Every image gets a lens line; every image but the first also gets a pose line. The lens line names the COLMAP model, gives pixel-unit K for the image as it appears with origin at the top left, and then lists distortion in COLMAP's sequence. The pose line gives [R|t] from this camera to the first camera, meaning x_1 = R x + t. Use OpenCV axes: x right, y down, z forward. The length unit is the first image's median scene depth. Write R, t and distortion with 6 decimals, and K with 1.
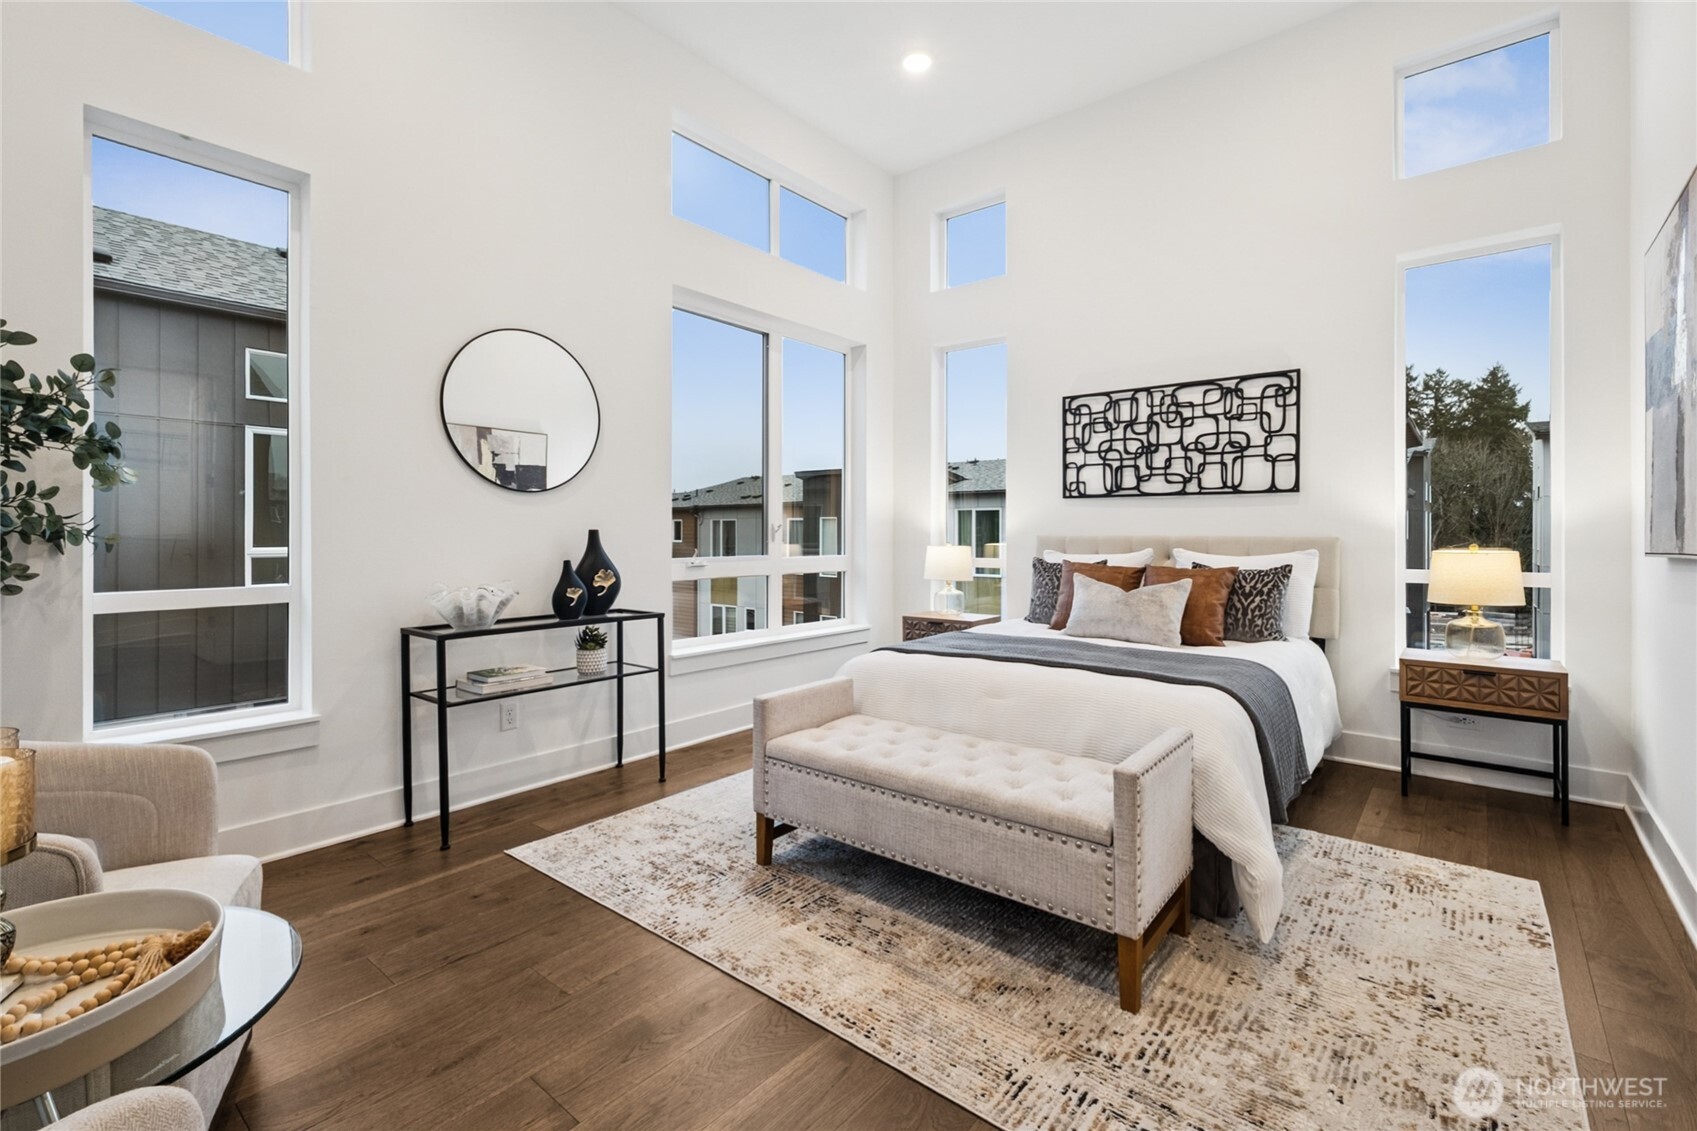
lens RADIAL K [[750.6, 0, 848.5], [0, 750.6, 565.5], [0, 0, 1]] dist [0.014554, -0.000074]
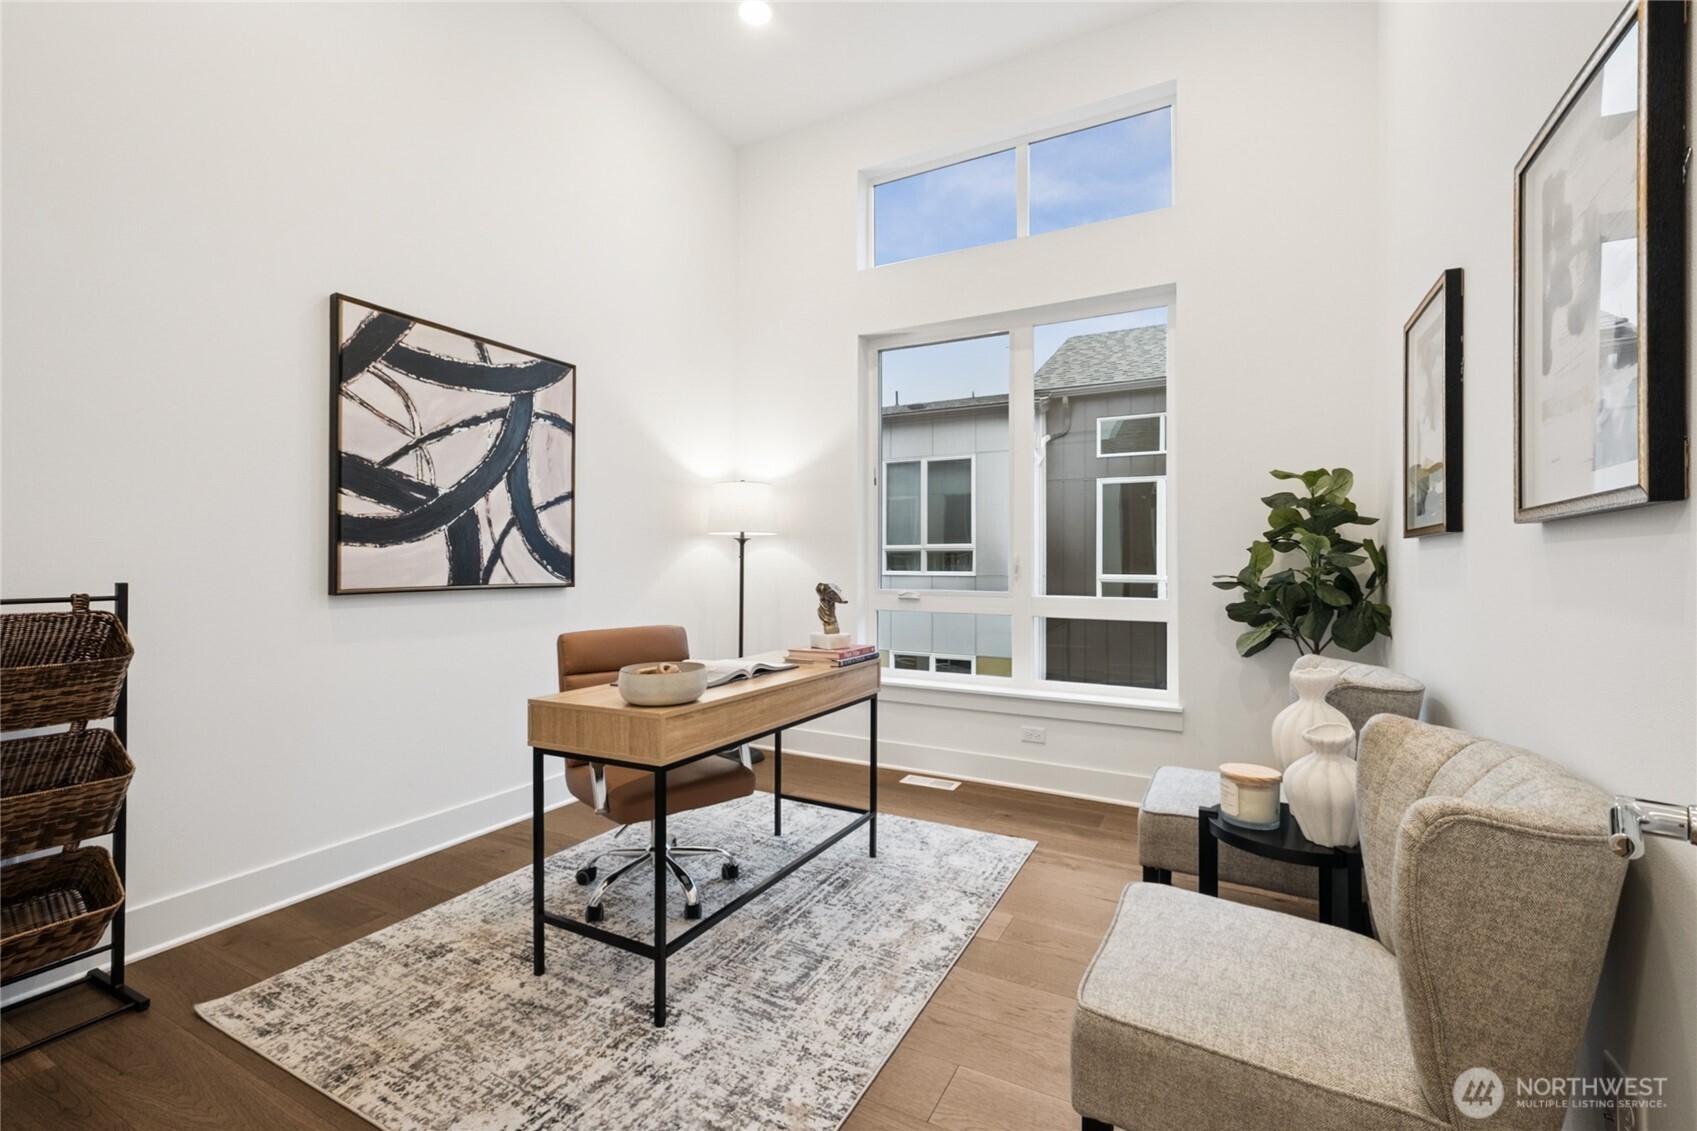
lens RADIAL K [[750.6, 0, 848.5], [0, 750.6, 565.5], [0, 0, 1]] dist [0.014554, -0.000074]
pose [[0.186963, 0.018224, -0.982198, 0.690149], [-0.059342, 0.998212, 0.007226, -0.038872], [0.980573, 0.056935, 0.187710, 0.636179]]
